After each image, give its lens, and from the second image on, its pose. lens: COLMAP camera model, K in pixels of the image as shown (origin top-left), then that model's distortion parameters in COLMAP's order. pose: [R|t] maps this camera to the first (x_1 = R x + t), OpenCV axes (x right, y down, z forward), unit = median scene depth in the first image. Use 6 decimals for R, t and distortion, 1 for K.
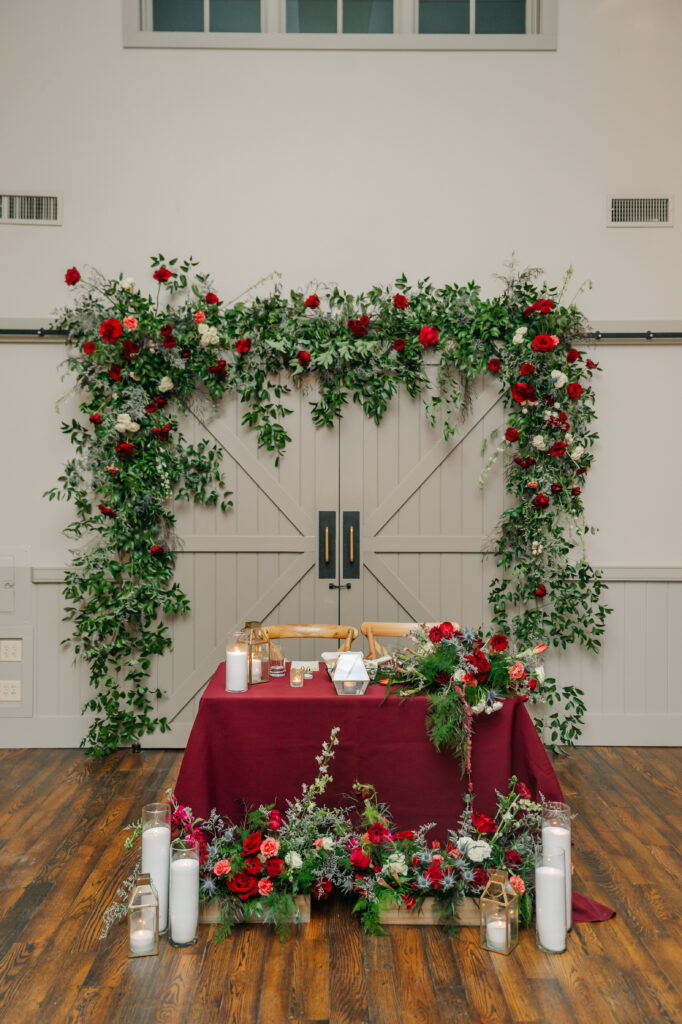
lens RADIAL K [[956.3, 0, 337.9], [0, 956.3, 504.5], [0, 0, 1]] dist [0.049550, -0.008372]
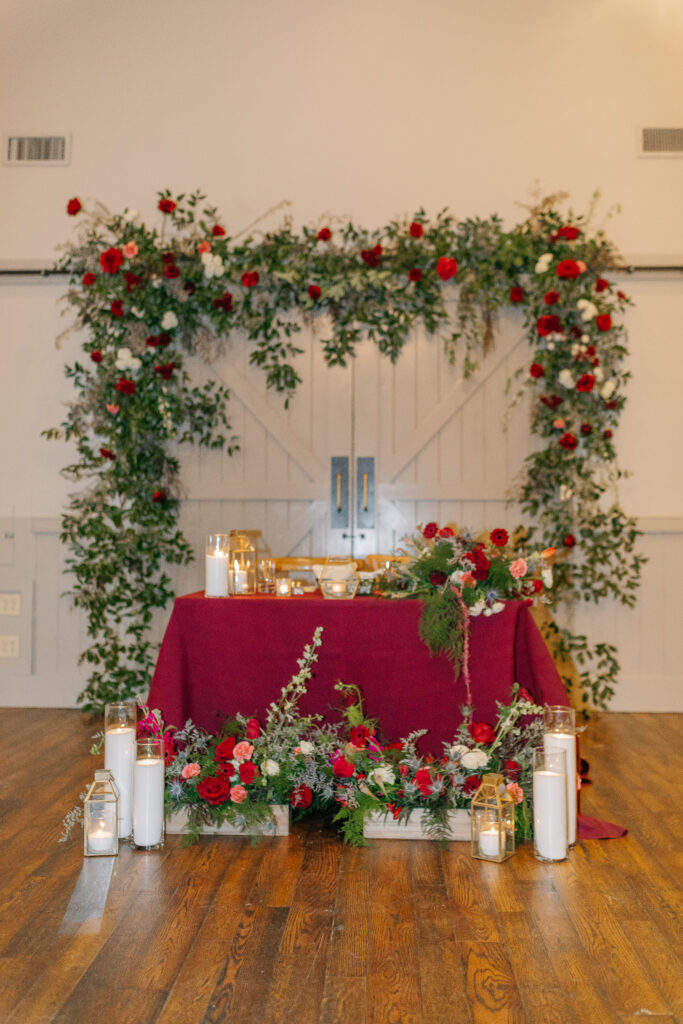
lens RADIAL K [[986.9, 0, 341.5], [0, 986.9, 512.0], [0, 0, 1]] dist [0.019554, -0.123853]
pose [[0.998343, 0.000125, -0.057538, 0.046990], [-0.002490, 0.999154, -0.041045, 0.103373], [0.057484, 0.041121, 0.997499, 0.037547]]
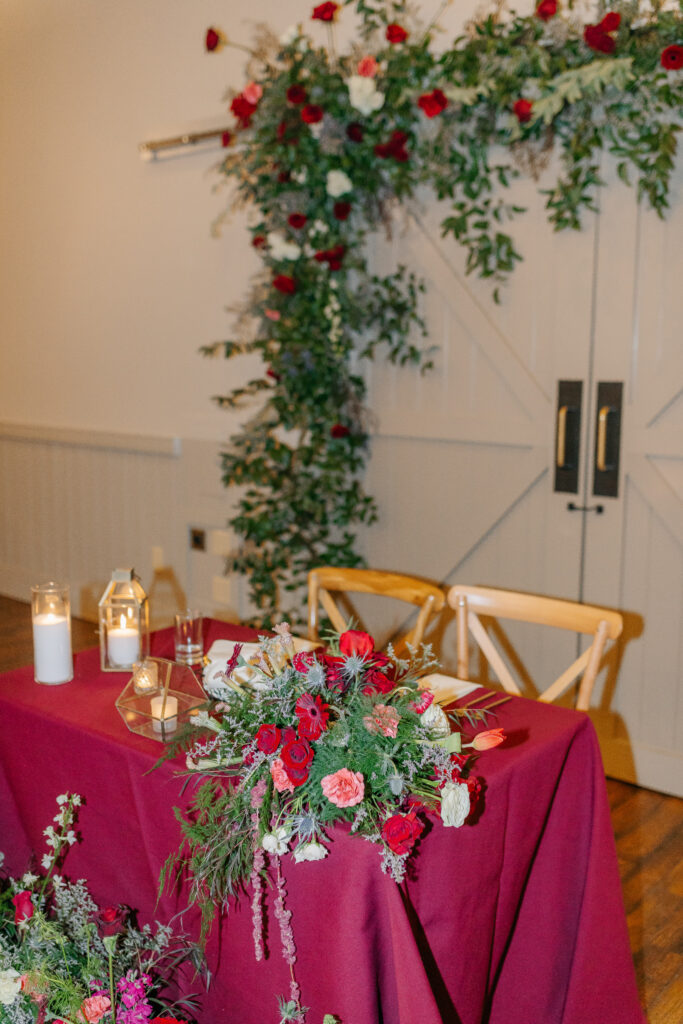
lens RADIAL K [[986.9, 0, 341.5], [0, 986.9, 512.0], [0, 0, 1]] dist [0.019554, -0.123853]
pose [[0.755596, 0.107924, -0.646086, 0.287449], [-0.010836, 0.988258, 0.152409, -0.003522], [0.654949, -0.108158, 0.747893, 0.455051]]
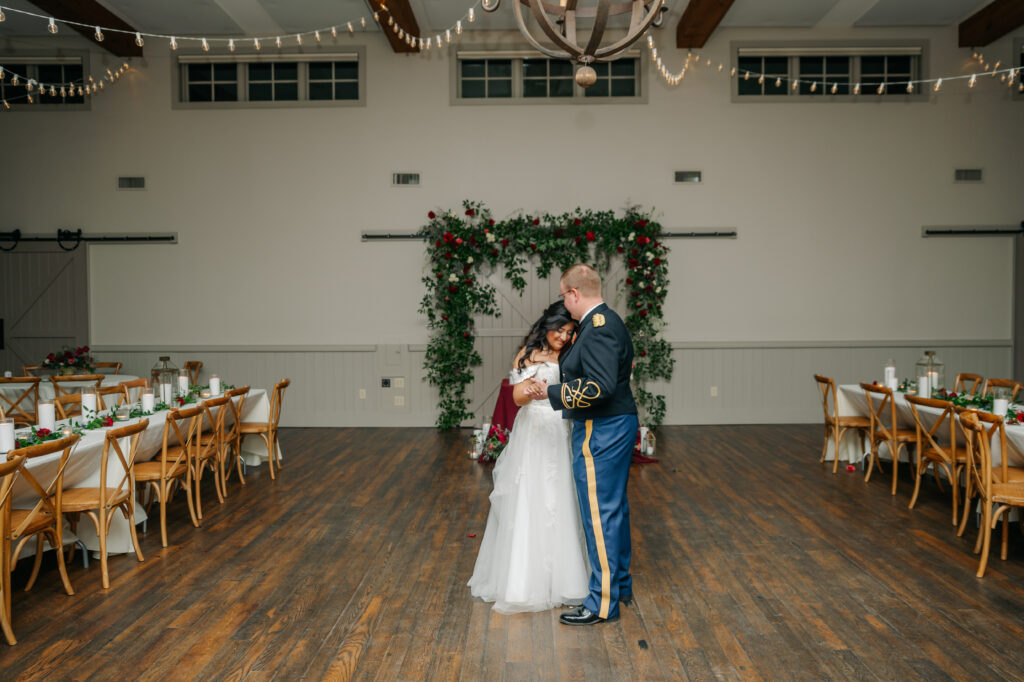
lens RADIAL K [[718.0, 0, 514.1], [0, 718.0, 330.6], [0, 0, 1]] dist [-0.036708, 0.001581]
pose [[0.999698, -0.008324, -0.023137, -0.042611], [0.008632, 0.999875, 0.013248, 0.015640], [0.023024, -0.013444, 0.999645, -0.633812]]
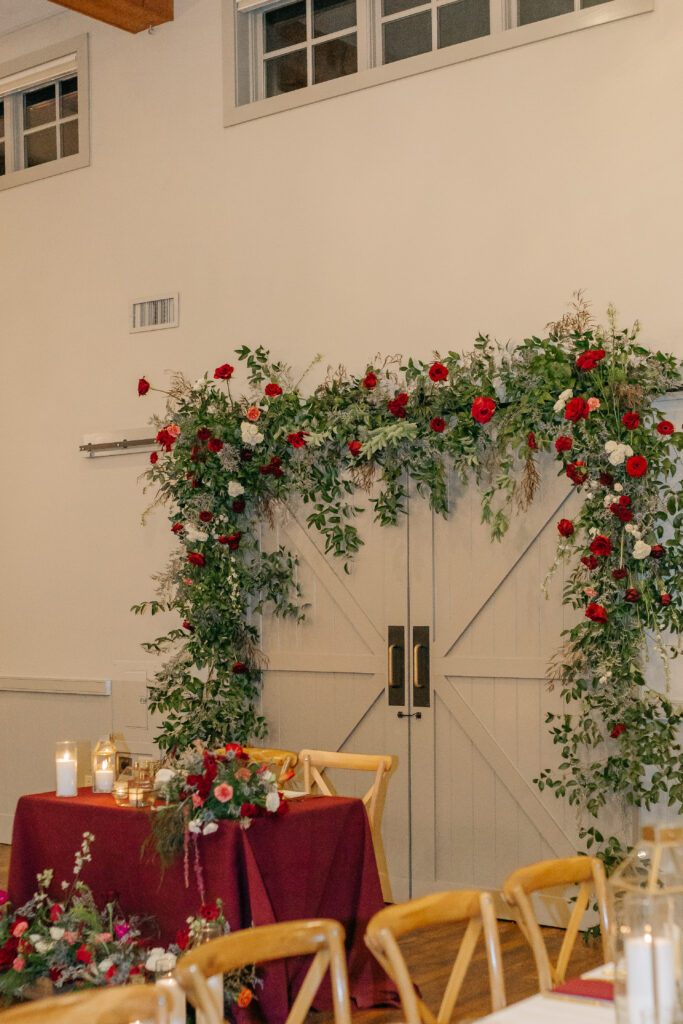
lens RADIAL K [[1441.0, 0, 338.3], [0, 1441.0, 659.9], [0, 0, 1]] dist [-0.023001, 0.006251]
pose [[0.782440, 0.017030, -0.622494, 0.754890], [0.000983, 0.999591, 0.028581, 0.000730], [0.622726, -0.022975, 0.782103, -0.028302]]
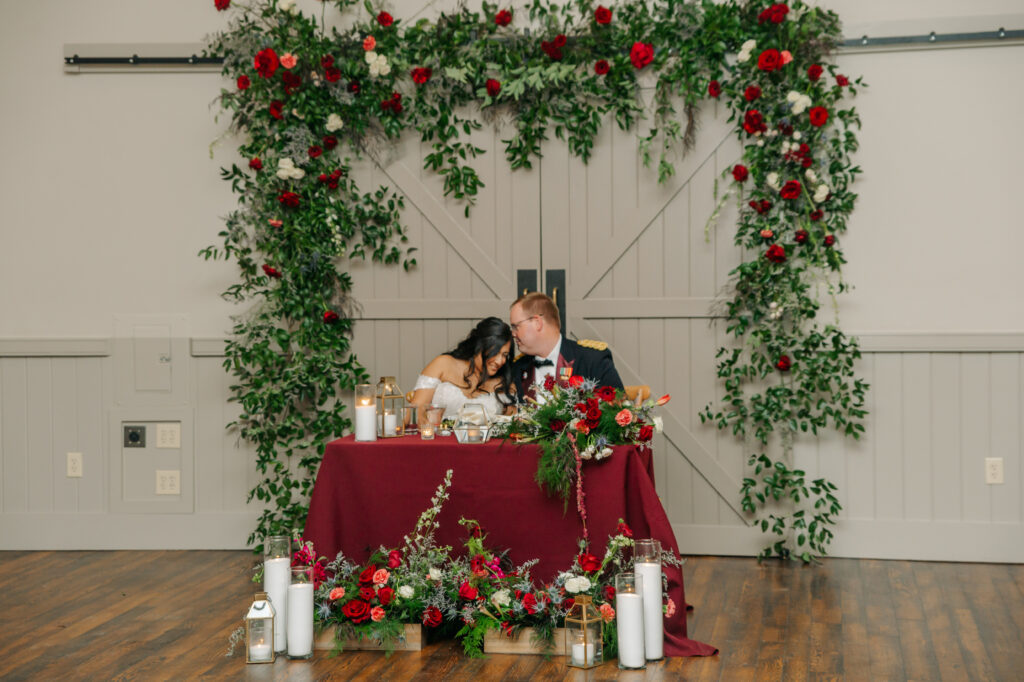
lens RADIAL K [[1867.5, 0, 516.7], [0, 1867.5, 341.0], [0, 0, 1]] dist [0.581189, -0.217644]
pose [[0.983633, -0.005227, -0.180108, 0.280774], [0.010913, 0.999472, 0.030598, 0.019765], [0.179853, -0.032063, 0.983171, -0.631954]]
